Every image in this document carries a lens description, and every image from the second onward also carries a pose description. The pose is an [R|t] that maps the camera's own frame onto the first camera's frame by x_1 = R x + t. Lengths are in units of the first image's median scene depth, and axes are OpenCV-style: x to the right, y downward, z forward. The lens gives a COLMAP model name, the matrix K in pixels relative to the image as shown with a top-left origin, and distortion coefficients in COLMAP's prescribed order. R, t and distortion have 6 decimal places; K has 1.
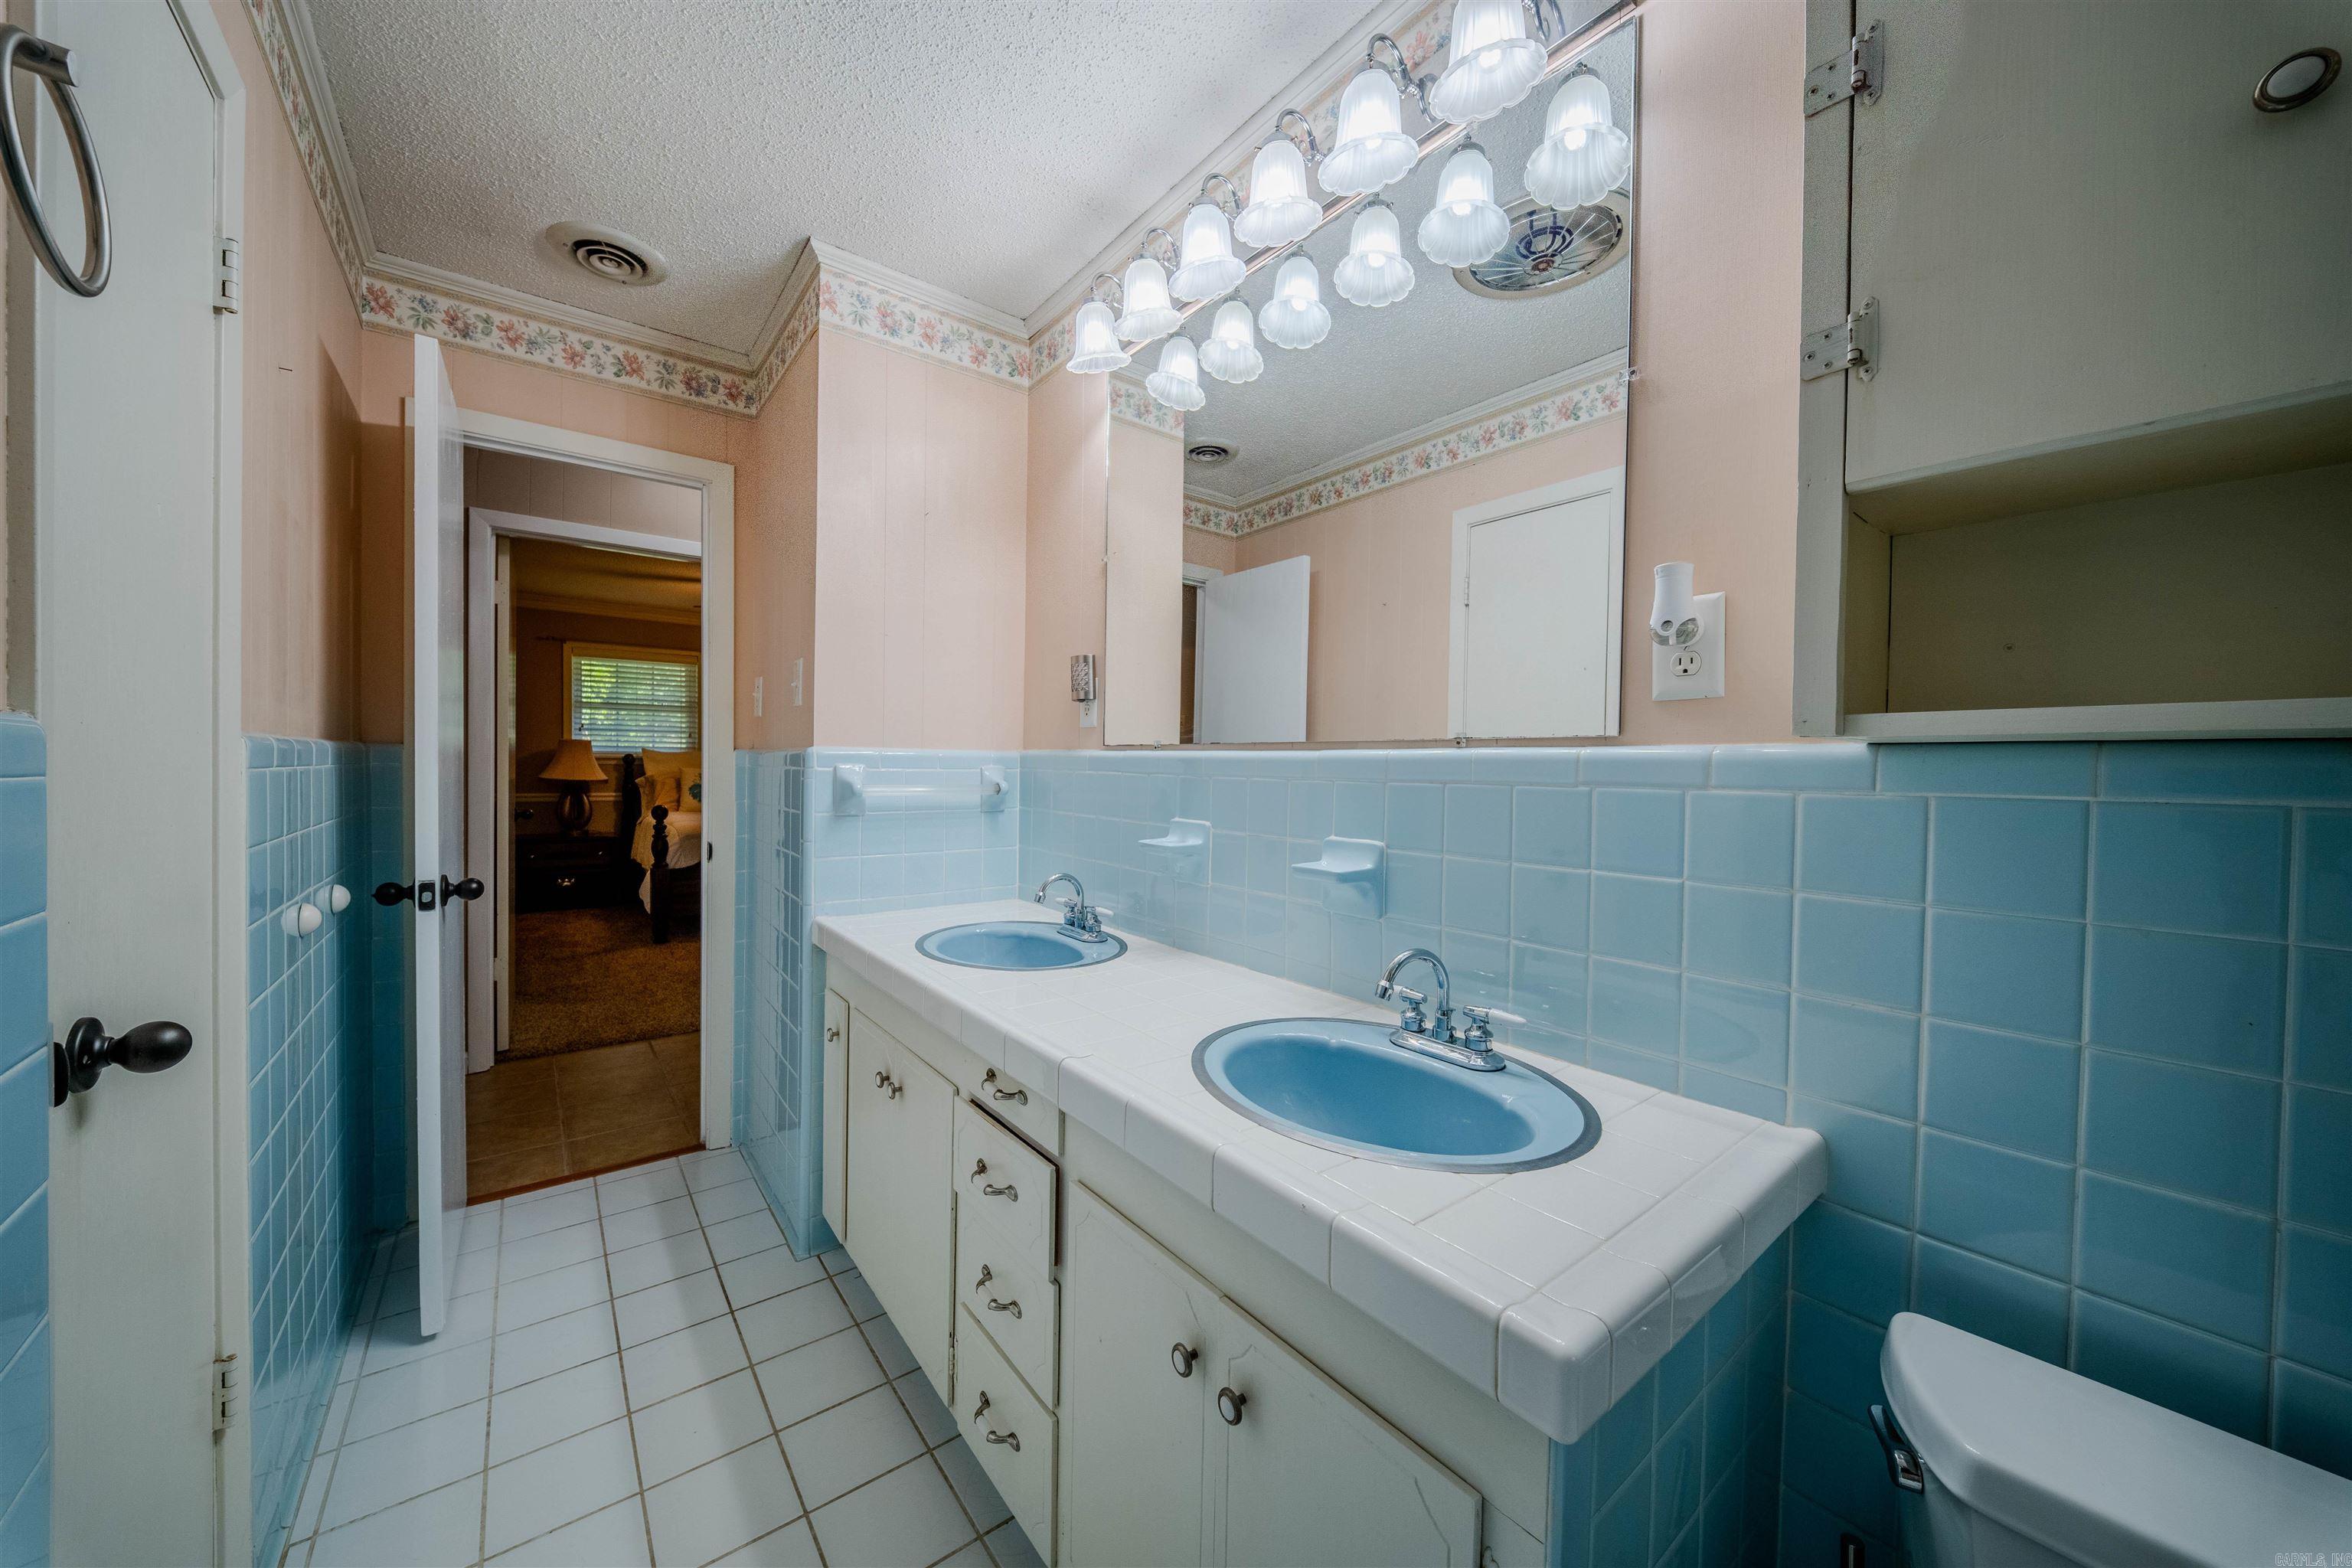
lens RADIAL K [[824.4, 0, 1178.2], [0, 824.4, 779.9], [0, 0, 1]] dist [-0.001993, -0.001790]
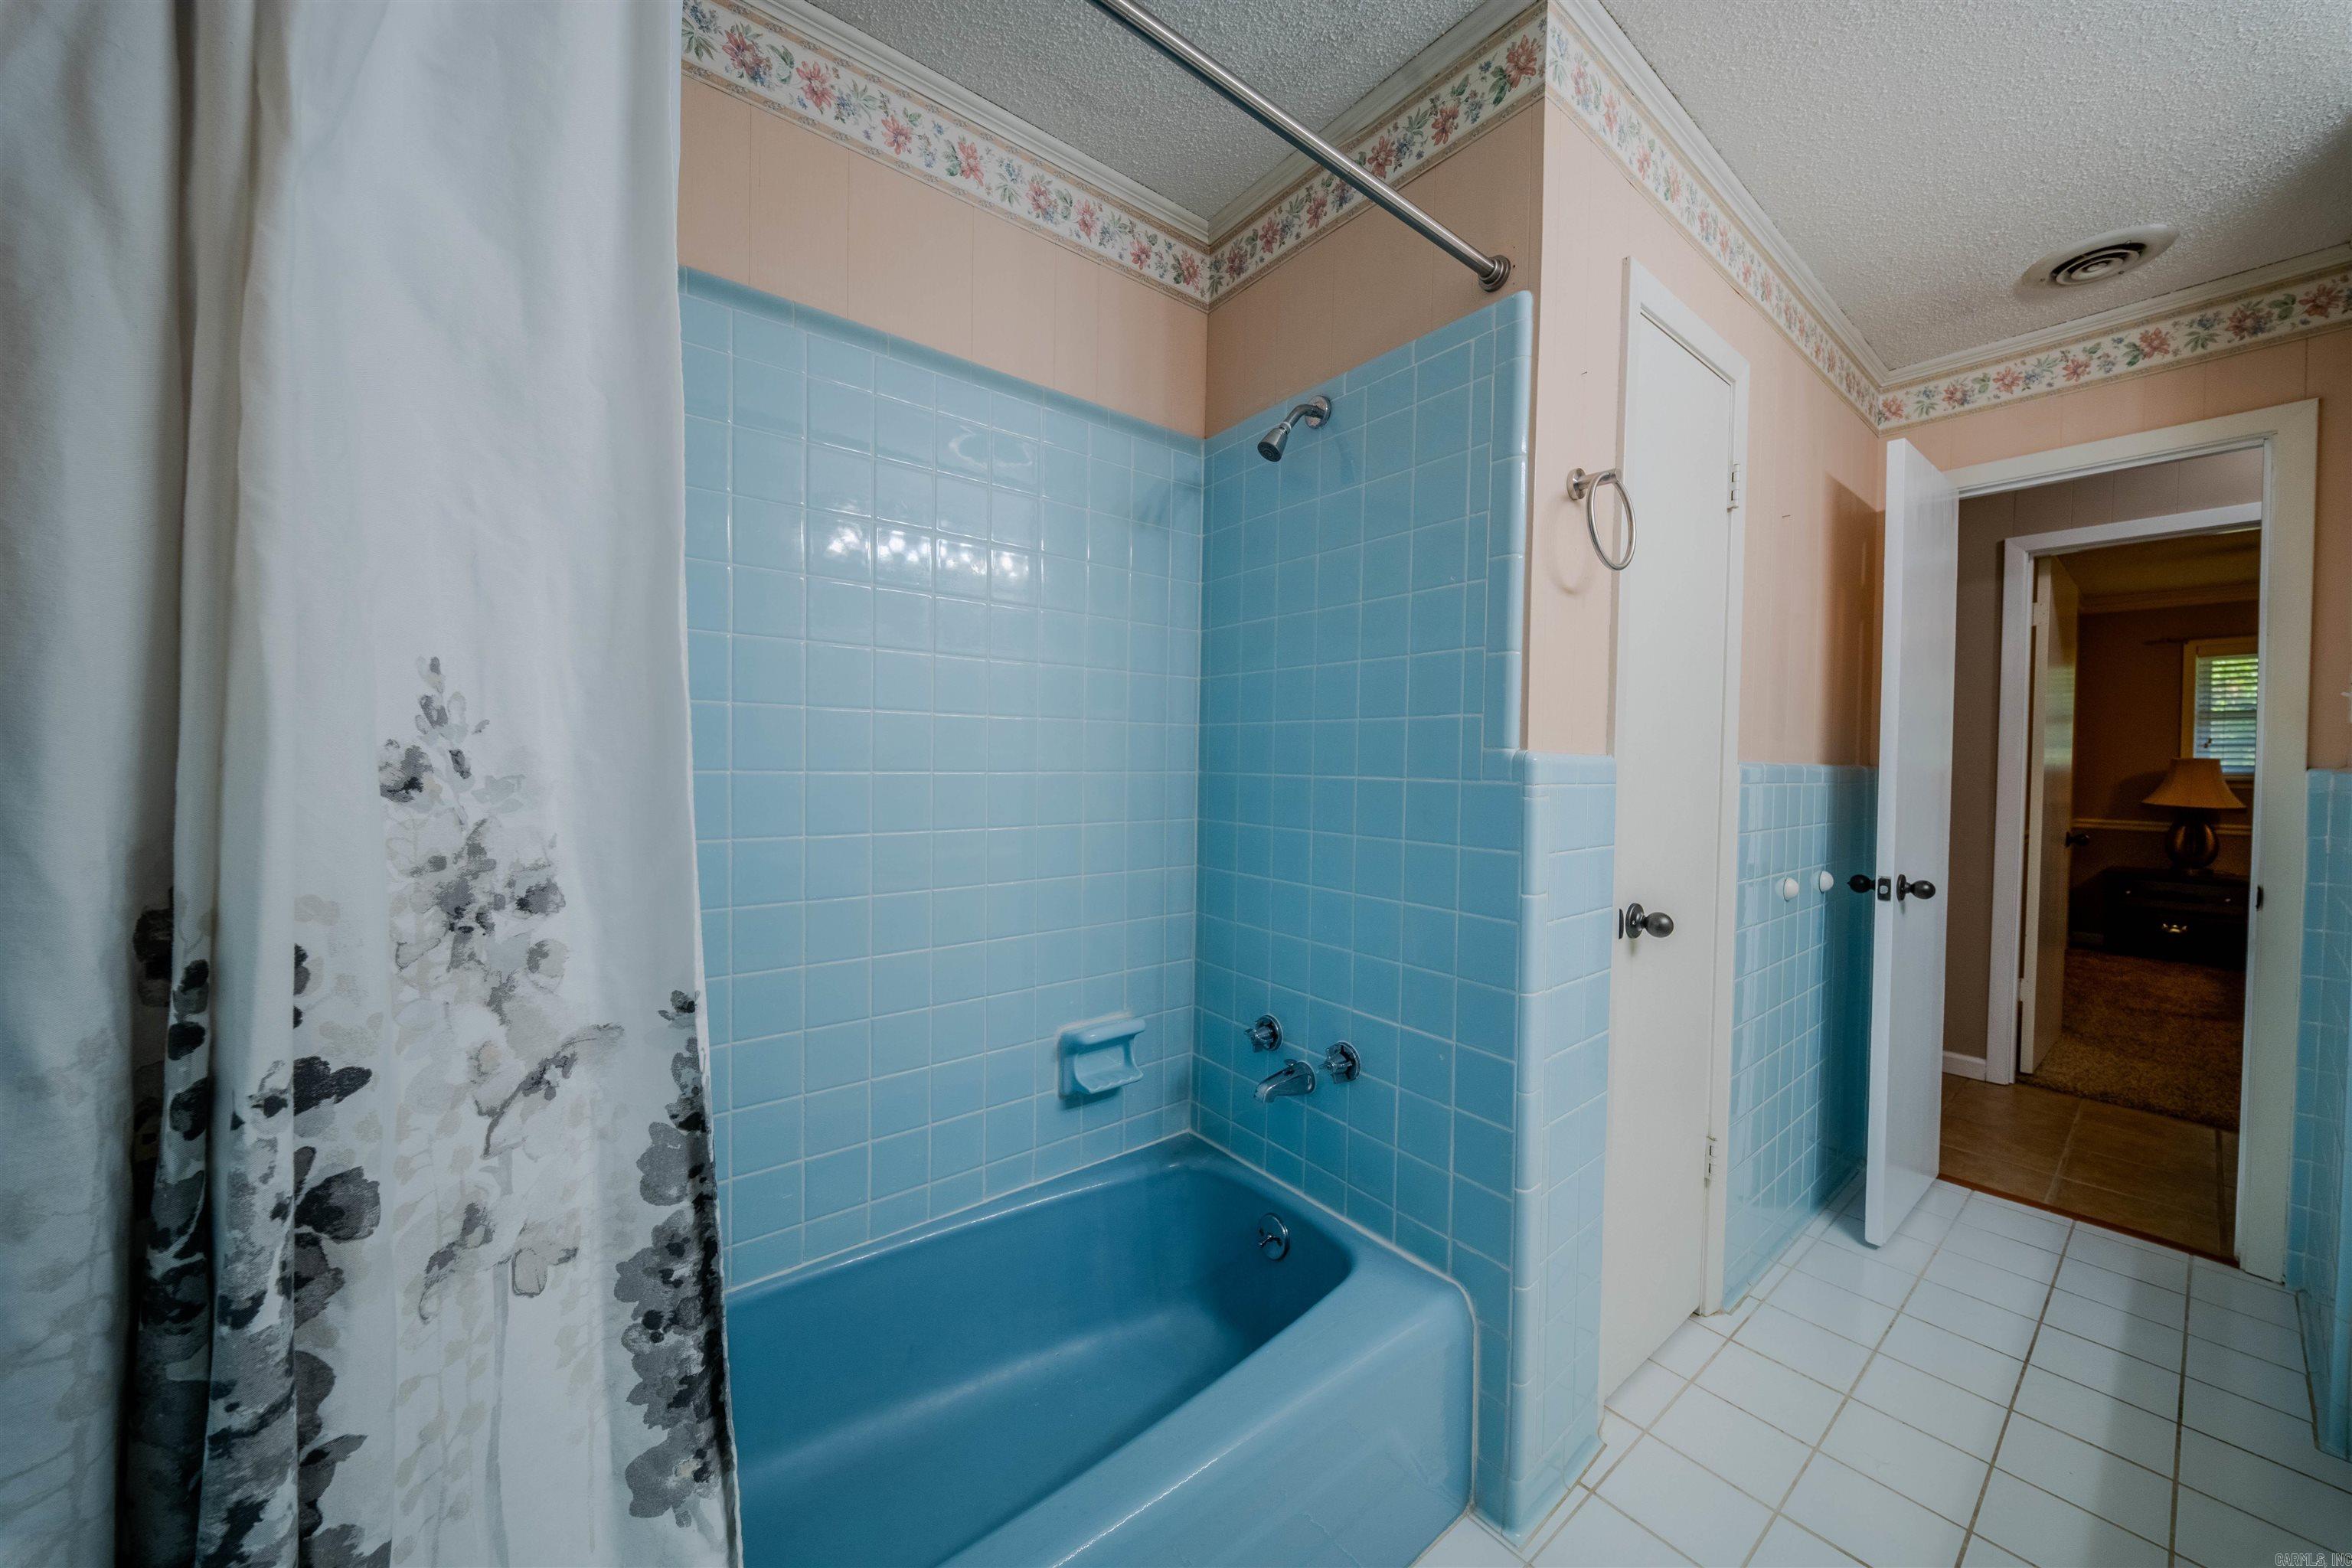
lens RADIAL K [[824.4, 0, 1184.2], [0, 824.4, 783.9], [0, 0, 1]] dist [-0.001993, -0.001790]
pose [[0.002889, 0.009444, -0.999951, 0.251396], [-0.031791, 0.999451, 0.009348, 0.003662], [0.999490, 0.031762, 0.003188, -0.051120]]
